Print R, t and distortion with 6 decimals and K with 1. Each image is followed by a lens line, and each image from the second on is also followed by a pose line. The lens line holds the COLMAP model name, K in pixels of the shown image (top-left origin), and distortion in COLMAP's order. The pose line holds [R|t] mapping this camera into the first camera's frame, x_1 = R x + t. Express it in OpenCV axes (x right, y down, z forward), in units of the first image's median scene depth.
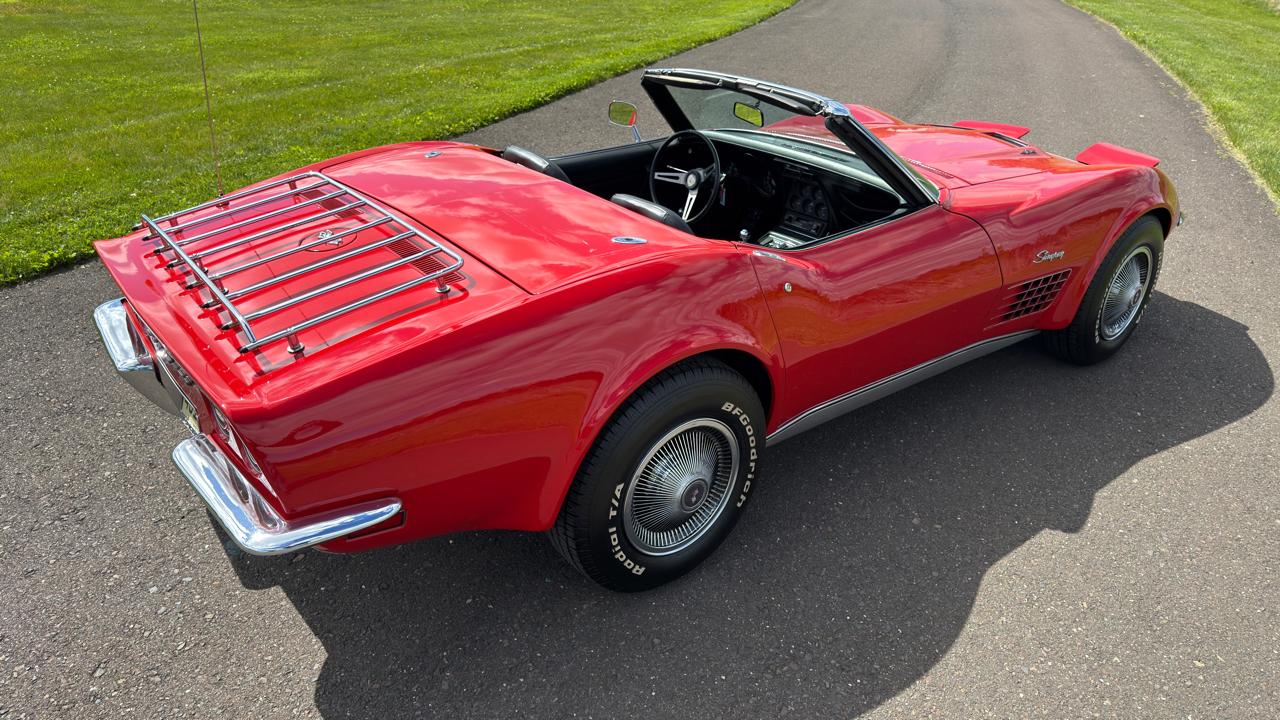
lens RADIAL K [[902.2, 0, 637.5], [0, 902.2, 357.1], [0, 0, 1]] dist [0.039615, -0.052044]
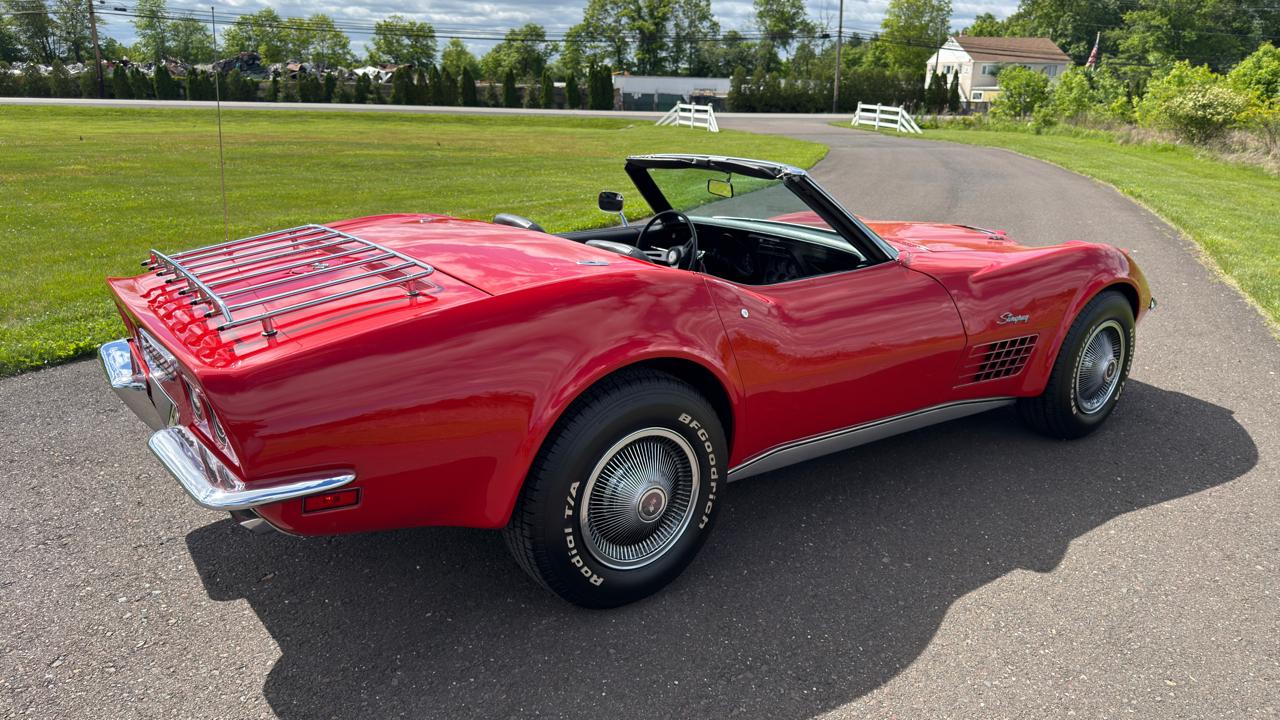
lens RADIAL K [[902.2, 0, 637.8], [0, 902.2, 358.0], [0, 0, 1]] dist [0.039615, -0.052044]
pose [[0.999511, 0.001319, -0.031242, 0.057707], [-0.007109, 0.982532, -0.185958, 0.131913], [0.030451, 0.186089, 0.982061, -0.025464]]
